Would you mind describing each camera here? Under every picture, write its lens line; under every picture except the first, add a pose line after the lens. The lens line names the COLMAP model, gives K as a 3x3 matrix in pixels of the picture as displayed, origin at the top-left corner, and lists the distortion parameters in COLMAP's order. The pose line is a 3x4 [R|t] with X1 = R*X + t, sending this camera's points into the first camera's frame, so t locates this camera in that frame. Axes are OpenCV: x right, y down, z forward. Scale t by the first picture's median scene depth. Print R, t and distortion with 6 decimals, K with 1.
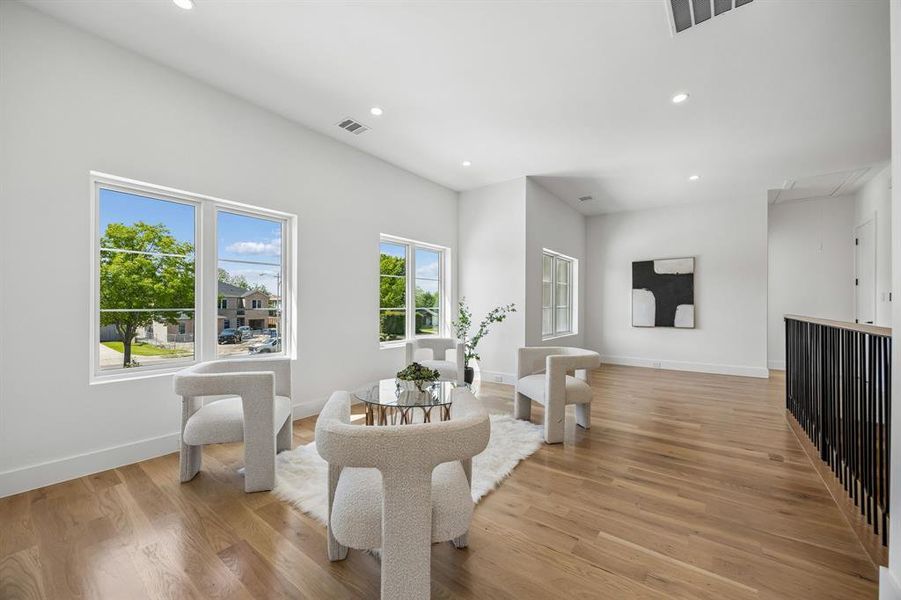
lens RADIAL K [[345.0, 0, 451.0], [0, 345.0, 305.2], [0, 0, 1]] dist [-0.001925, -0.000148]
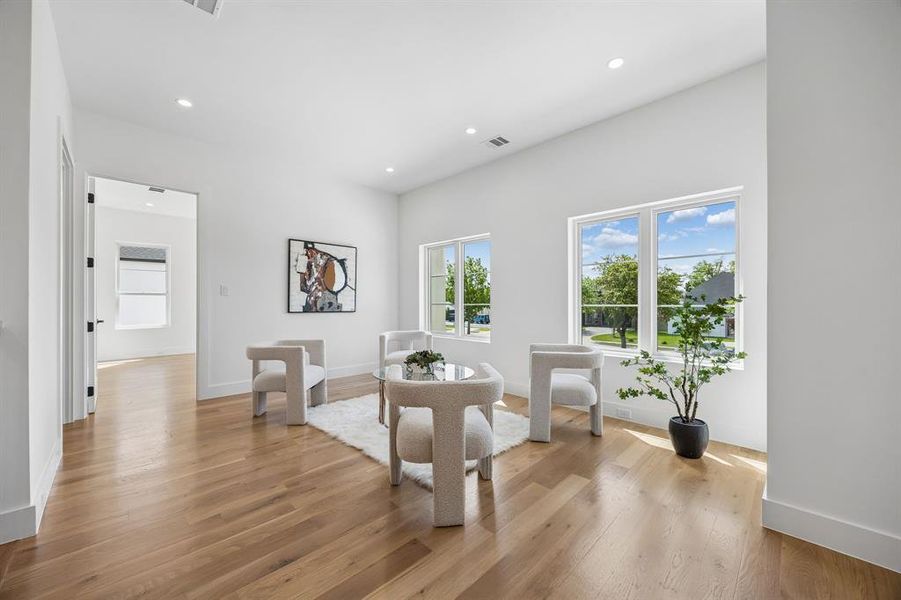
lens RADIAL K [[345.0, 0, 451.0], [0, 345.0, 305.2], [0, 0, 1]] dist [-0.001925, -0.000148]
pose [[-0.132643, 0.001040, -0.991163, 1.087164], [0.009667, 0.999953, -0.000245, 0.014463], [0.991117, -0.009614, -0.132647, 1.277245]]
